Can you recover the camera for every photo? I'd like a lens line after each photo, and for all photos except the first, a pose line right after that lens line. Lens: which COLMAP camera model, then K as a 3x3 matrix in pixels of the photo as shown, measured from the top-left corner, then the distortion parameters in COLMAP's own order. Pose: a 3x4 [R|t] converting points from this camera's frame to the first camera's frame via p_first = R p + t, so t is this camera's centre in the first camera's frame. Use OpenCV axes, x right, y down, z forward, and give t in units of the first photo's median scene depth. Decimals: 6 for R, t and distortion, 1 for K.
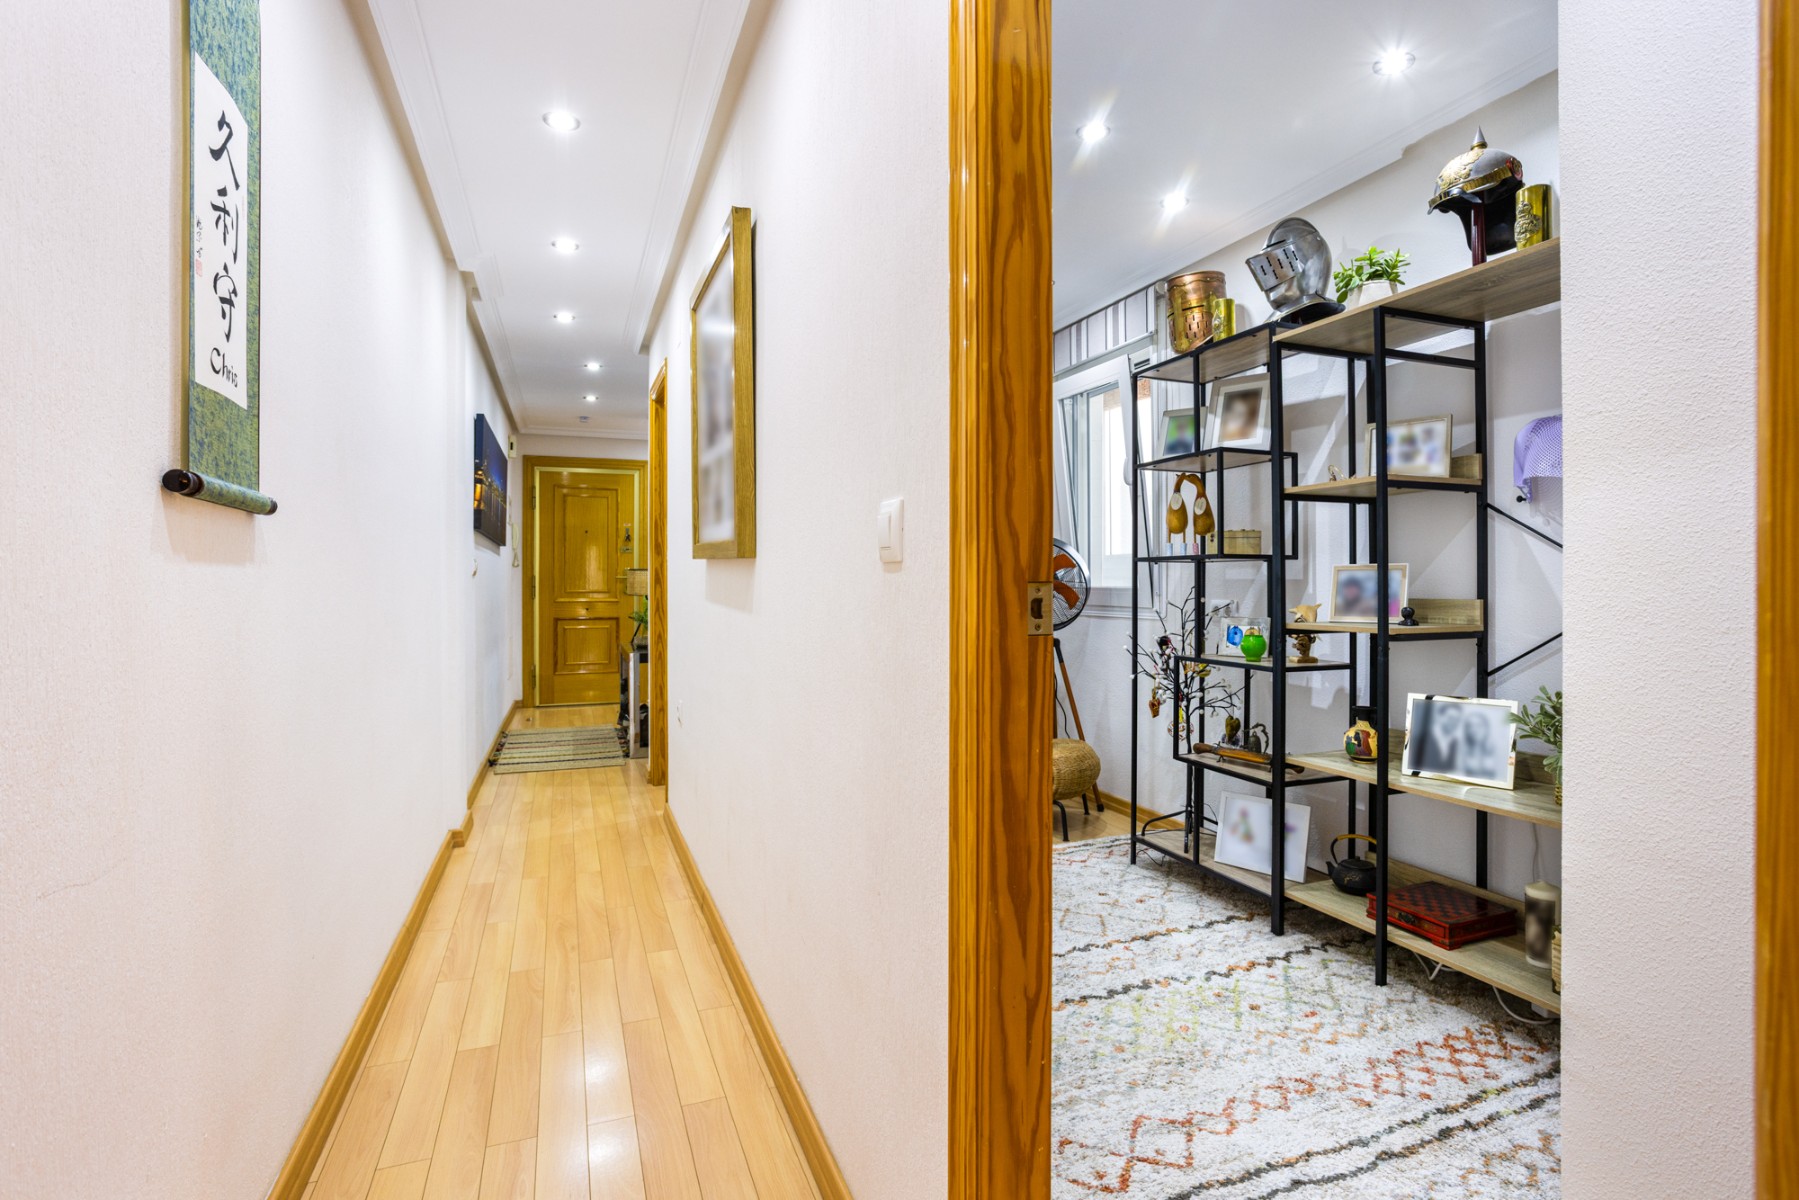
lens RADIAL K [[900.8, 0, 905.6], [0, 900.8, 587.3], [0, 0, 1]] dist [-0.055232, 0.030961]
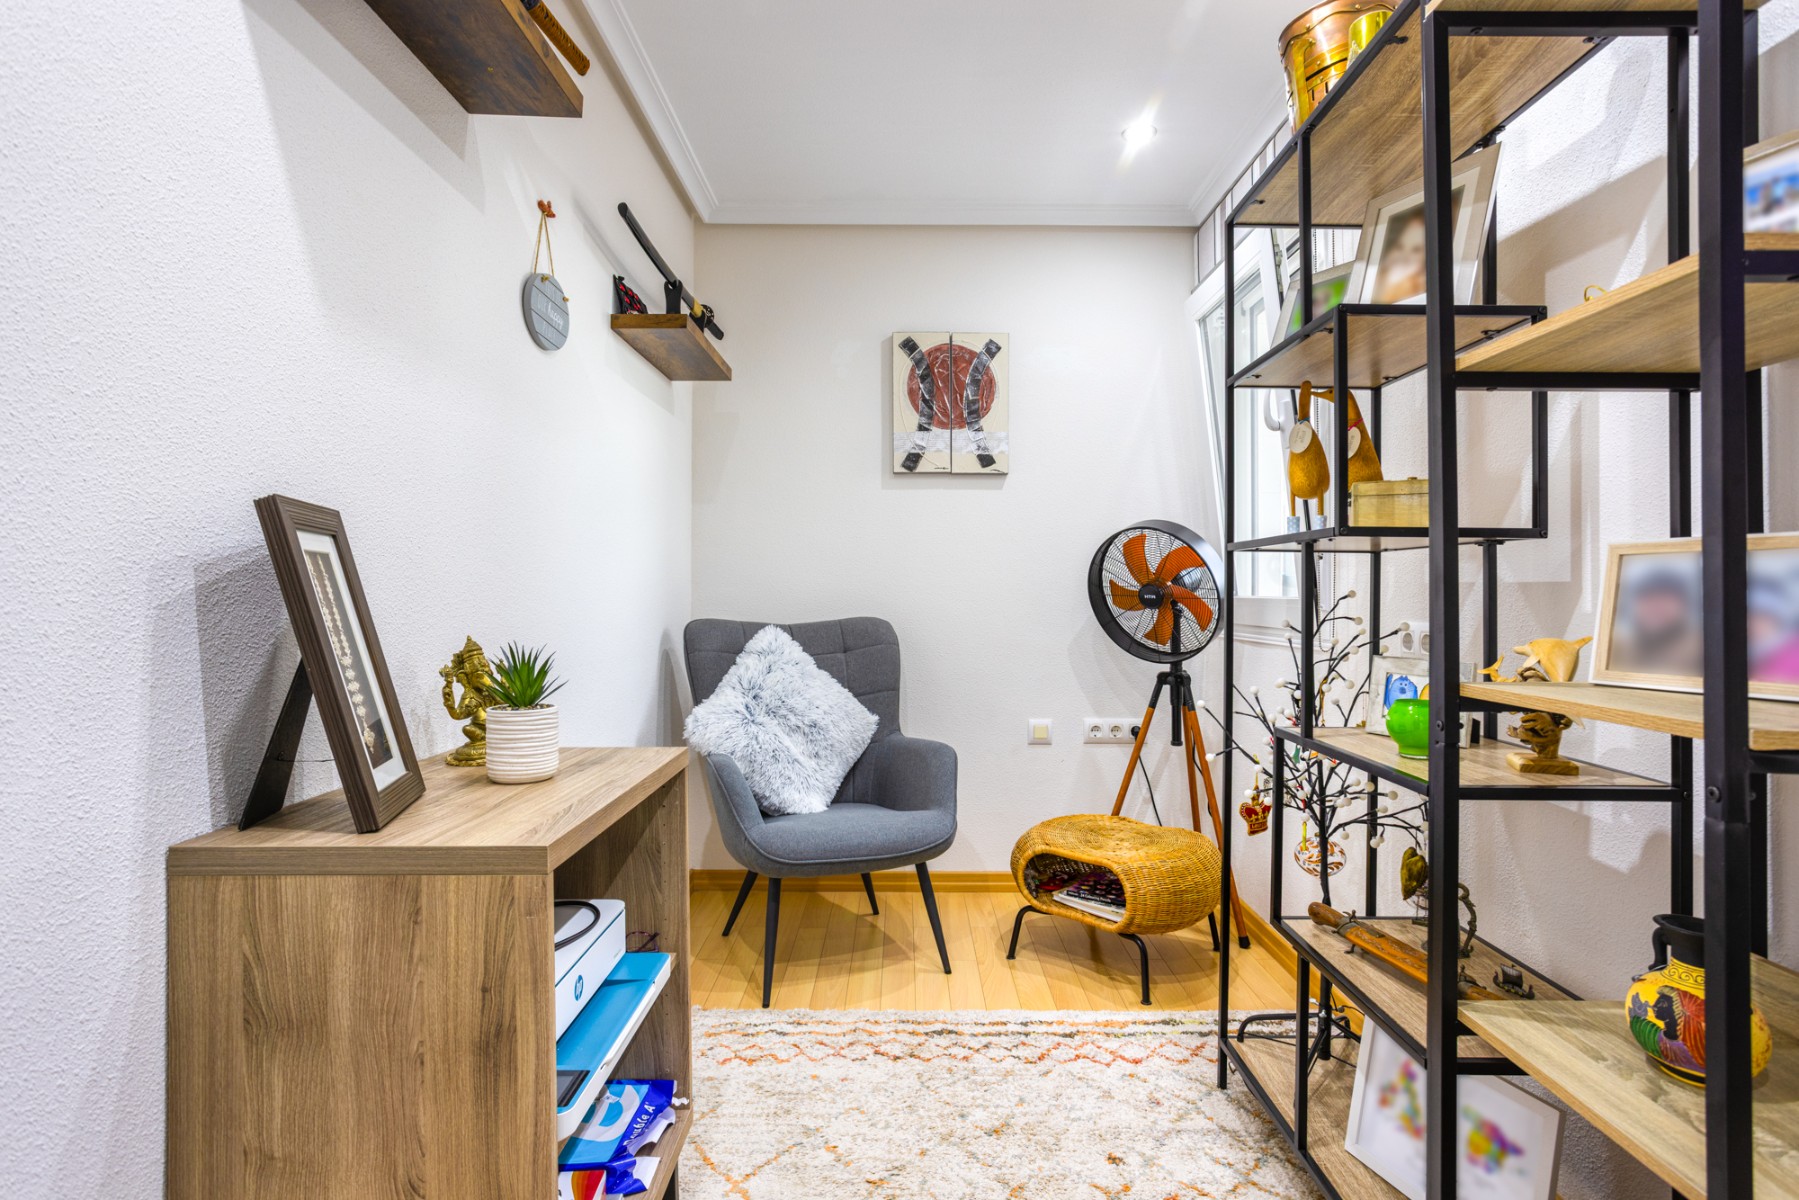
lens RADIAL K [[844.1, 0, 892.9], [0, 844.1, 591.1], [0, 0, 1]] dist [-0.022158, -0.000059]
pose [[0.927111, 0.003235, -0.374773, 0.288628], [-0.006702, 0.999946, -0.007948, 0.002016], [0.374727, 0.009881, 0.927083, 0.480588]]
